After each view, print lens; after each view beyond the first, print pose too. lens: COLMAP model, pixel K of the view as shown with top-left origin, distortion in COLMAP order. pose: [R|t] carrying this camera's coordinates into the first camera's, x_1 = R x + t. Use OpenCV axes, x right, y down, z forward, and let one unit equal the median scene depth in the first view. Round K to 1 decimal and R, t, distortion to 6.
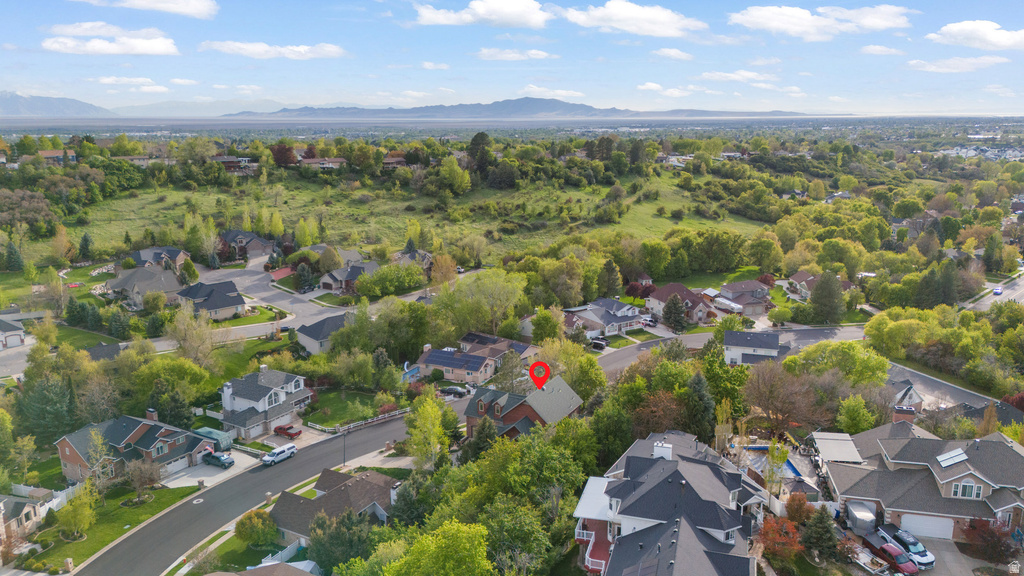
lens RADIAL K [[750.6, 0, 513.2], [0, 750.6, 282.6], [0, 0, 1]] dist [0.090093, -0.094843]
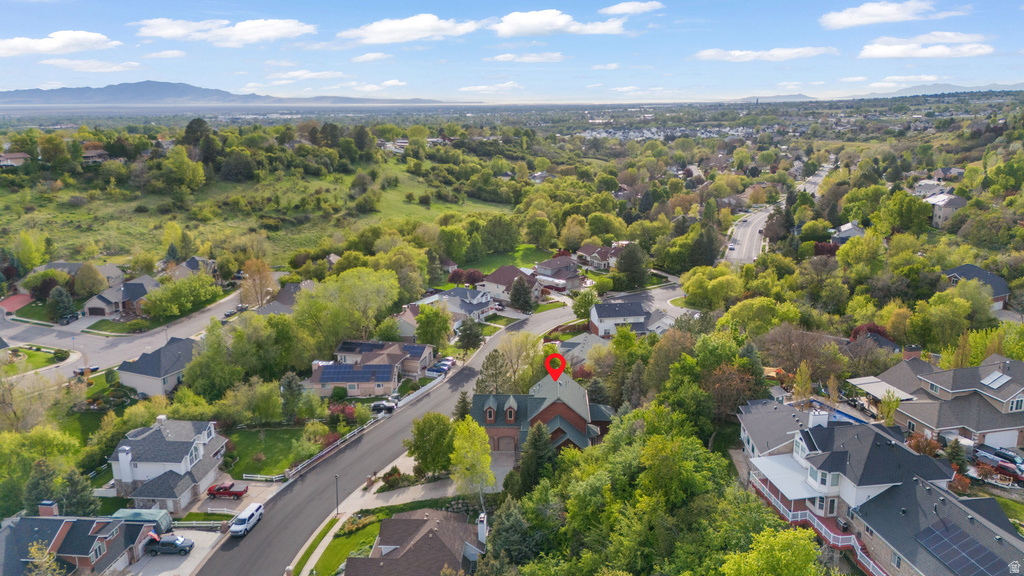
lens RADIAL K [[750.6, 0, 513.2], [0, 750.6, 282.6], [0, 0, 1]] dist [0.090093, -0.094843]
pose [[0.898956, -0.106044, 0.425010, -0.133070], [0.099122, 0.994333, 0.038437, -0.009109], [-0.426677, 0.007575, 0.904372, 0.055027]]
